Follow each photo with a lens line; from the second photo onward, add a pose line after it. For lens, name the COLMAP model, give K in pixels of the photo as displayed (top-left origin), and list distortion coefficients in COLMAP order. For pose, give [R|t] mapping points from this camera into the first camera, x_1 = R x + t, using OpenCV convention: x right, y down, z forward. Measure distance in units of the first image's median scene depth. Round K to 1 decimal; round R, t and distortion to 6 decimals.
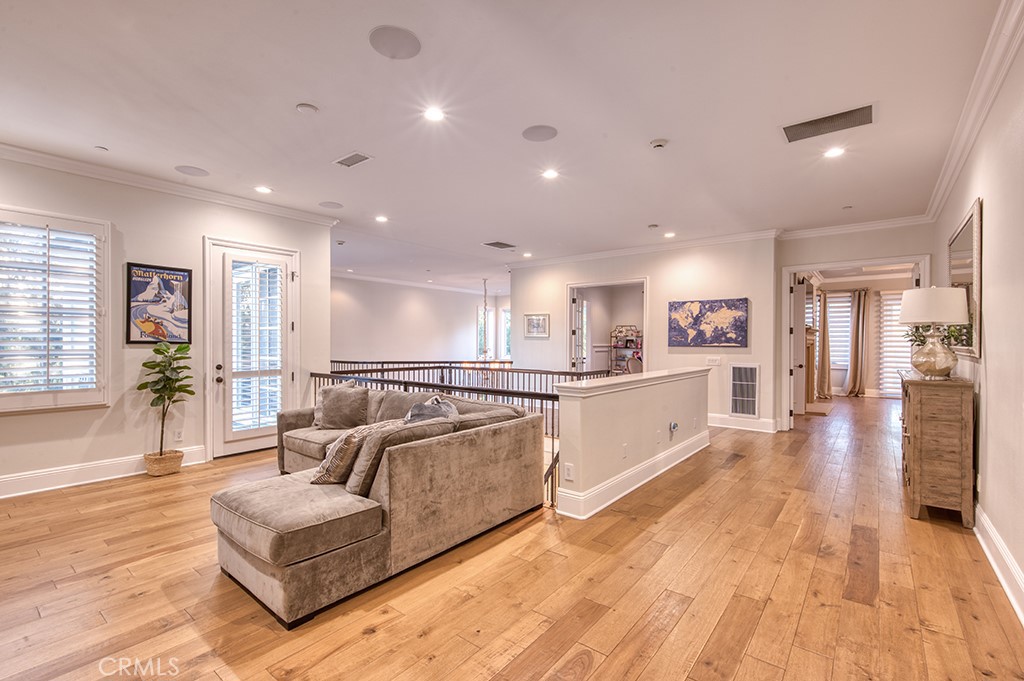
lens RADIAL K [[461.3, 0, 510.3], [0, 461.3, 345.6], [0, 0, 1]] dist [-0.000316, 0.000041]
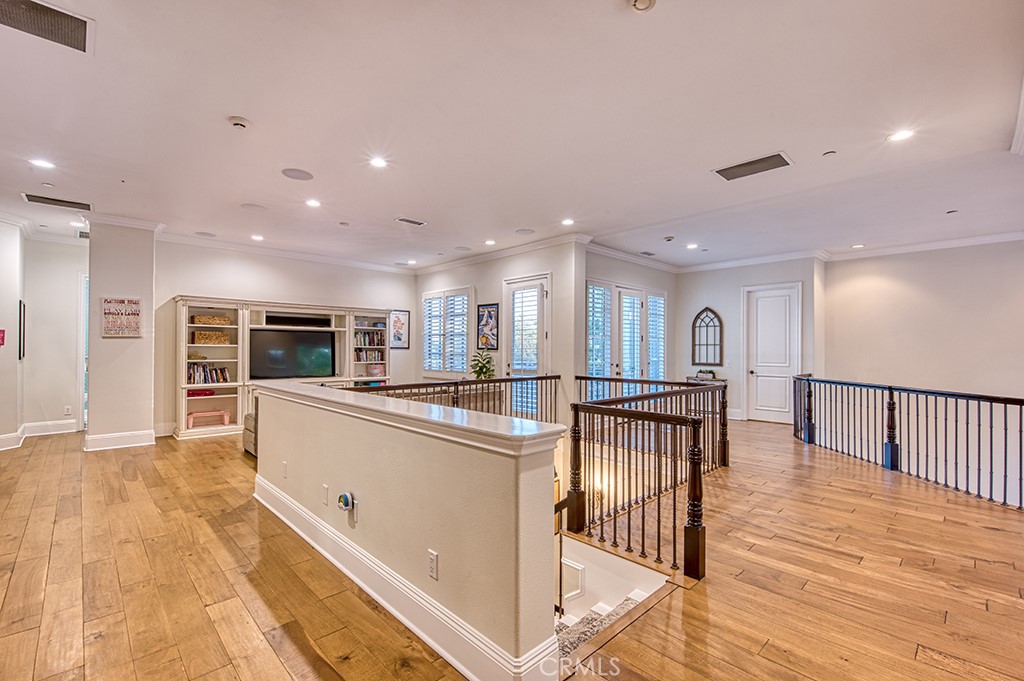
lens RADIAL K [[461.3, 0, 510.3], [0, 461.3, 345.6], [0, 0, 1]] dist [-0.000316, 0.000041]
pose [[-0.153866, -0.010853, -0.988032, 0.922537], [-0.007271, 0.999925, -0.009852, -0.002471], [0.988065, 0.005668, -0.153933, 1.365555]]
